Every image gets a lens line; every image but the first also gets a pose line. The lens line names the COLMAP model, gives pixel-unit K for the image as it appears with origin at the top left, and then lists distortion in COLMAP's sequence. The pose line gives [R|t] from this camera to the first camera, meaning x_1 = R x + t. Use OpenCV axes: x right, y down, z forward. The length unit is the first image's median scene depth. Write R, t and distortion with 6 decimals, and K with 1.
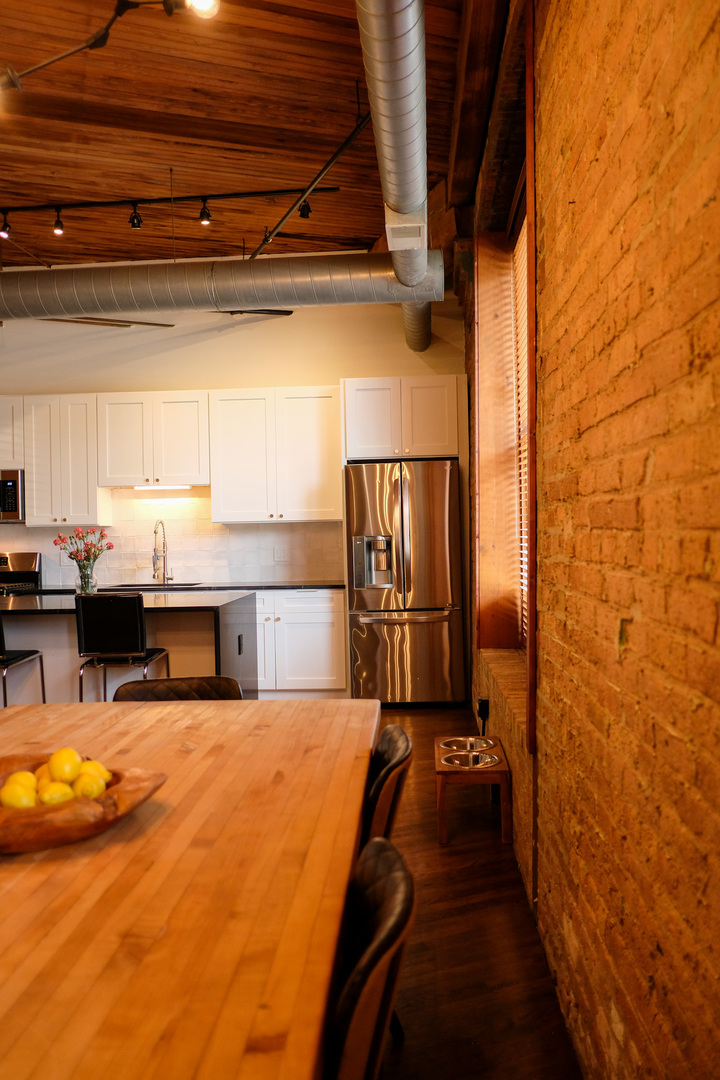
lens RADIAL K [[842.6, 0, 360.0], [0, 842.6, 540.0], [0, 0, 1]] dist [0.001569, 0.002057]
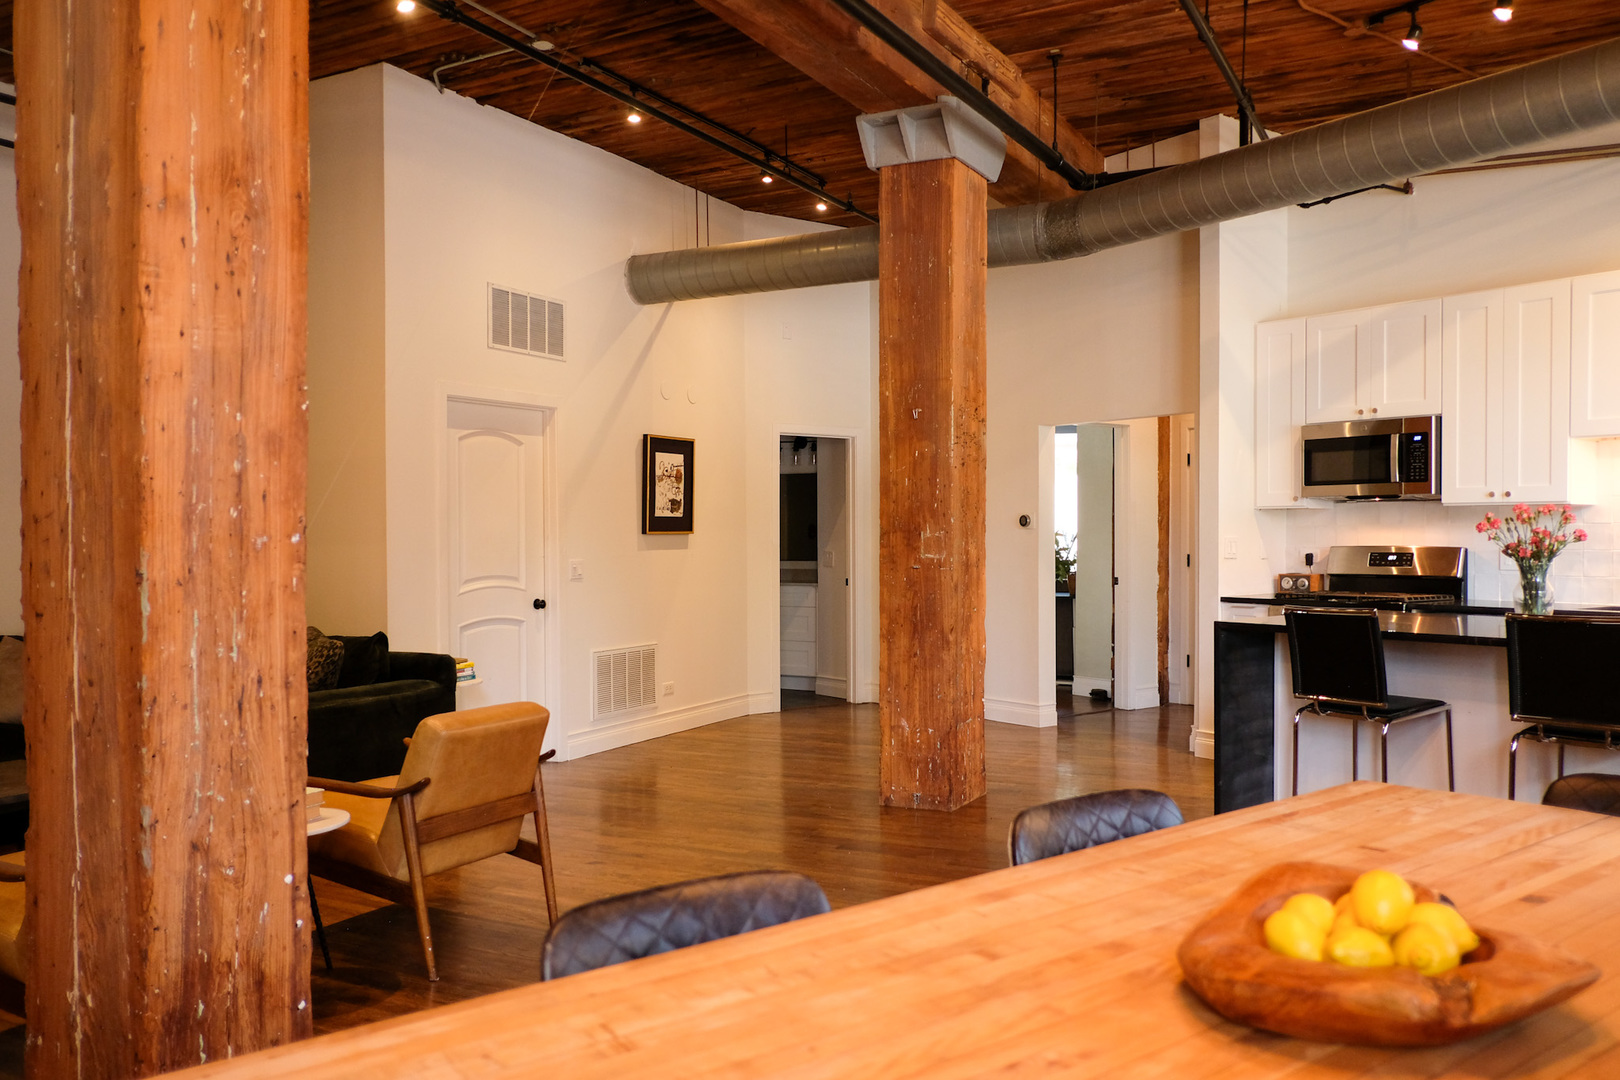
lens RADIAL K [[1264.0, 0, 816.8], [0, 1264.0, 548.3], [0, 0, 1]] dist [0.001569, 0.002057]
pose [[0.664012, 0.026646, -0.747247, 0.010005], [-0.015254, 0.999640, 0.022091, 0.013168], [0.747566, -0.003270, 0.664180, 0.098633]]
